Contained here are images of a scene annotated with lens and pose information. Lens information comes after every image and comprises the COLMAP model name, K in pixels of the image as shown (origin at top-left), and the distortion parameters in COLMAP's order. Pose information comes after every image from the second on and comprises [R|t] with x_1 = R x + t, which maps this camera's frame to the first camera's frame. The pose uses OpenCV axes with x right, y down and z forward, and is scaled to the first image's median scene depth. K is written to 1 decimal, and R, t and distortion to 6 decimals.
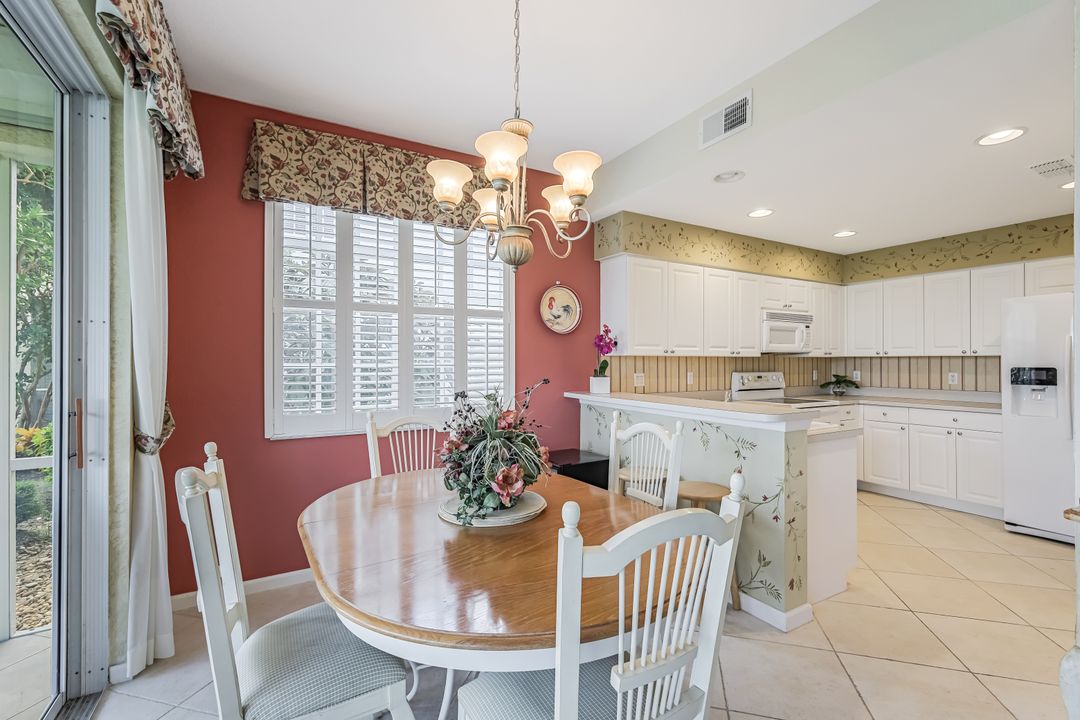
lens RADIAL K [[477.2, 0, 544.2], [0, 477.2, 358.0], [0, 0, 1]] dist [0.001529, 0.000664]
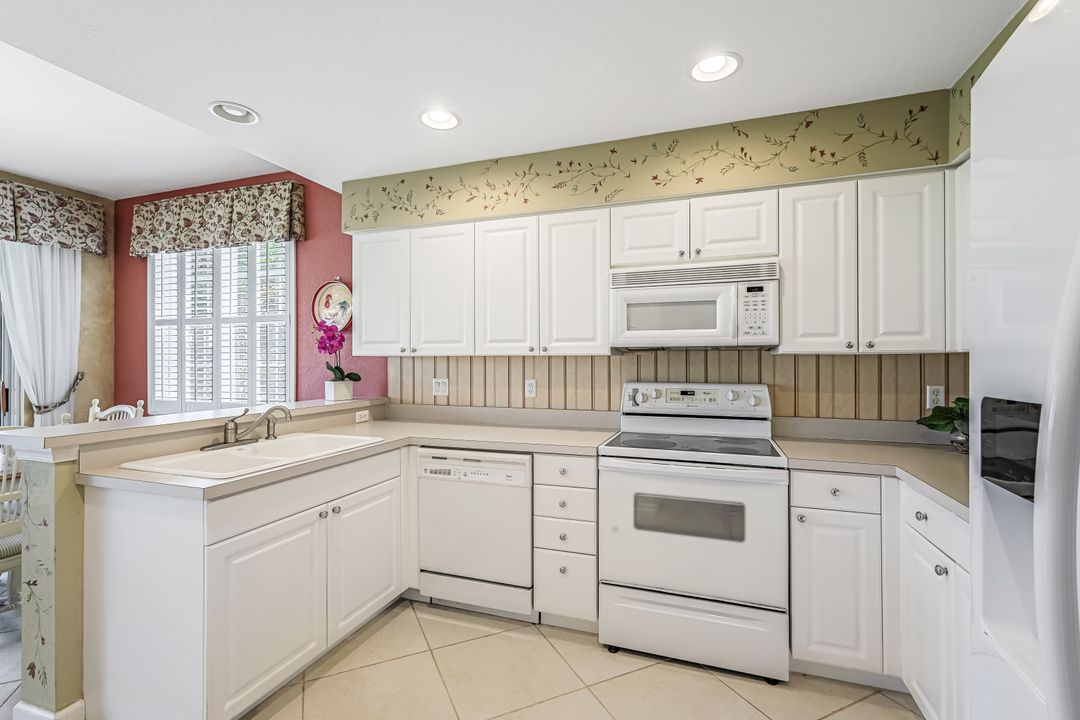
lens RADIAL K [[477.2, 0, 536.7], [0, 477.2, 356.4], [0, 0, 1]] dist [0.001529, 0.000664]
pose [[0.646862, -0.006109, -0.762583, 1.001435], [0.006189, 0.999977, -0.002761, -0.000361], [0.762582, -0.002934, 0.646885, 0.705626]]
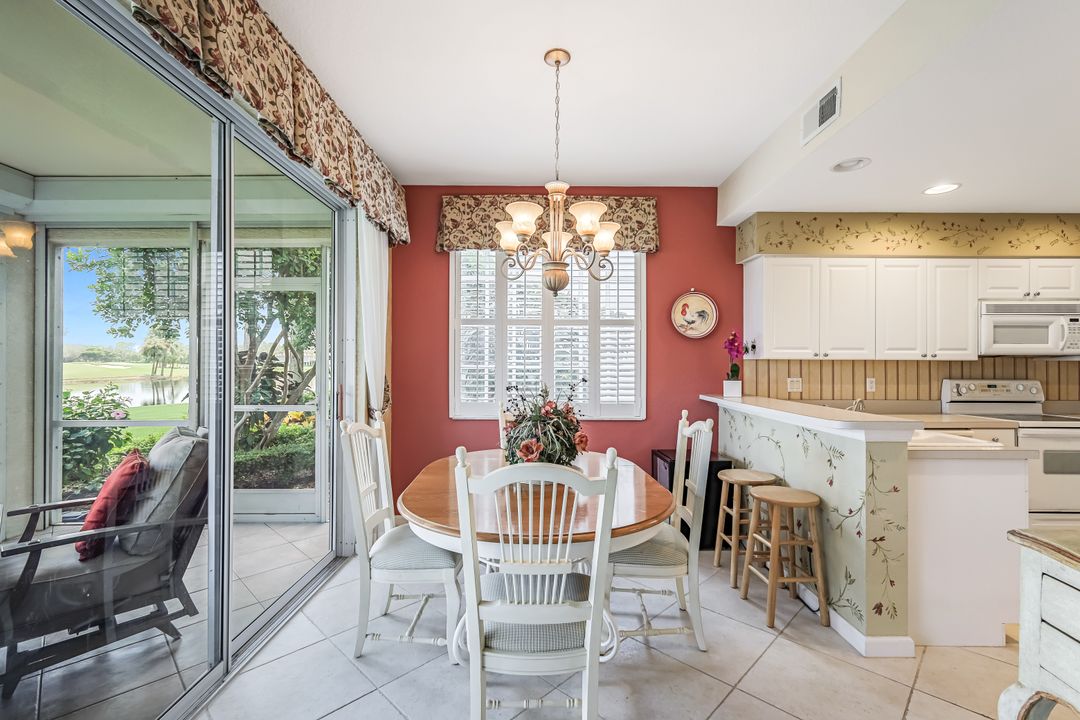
lens RADIAL K [[477.2, 0, 537.2], [0, 477.2, 360.4], [0, 0, 1]] dist [0.001529, 0.000664]
pose [[0.868238, -0.000372, -0.496148, 0.255735], [-0.001221, 0.999995, -0.002888, 0.000695], [0.496146, 0.003114, 0.868233, -0.077413]]
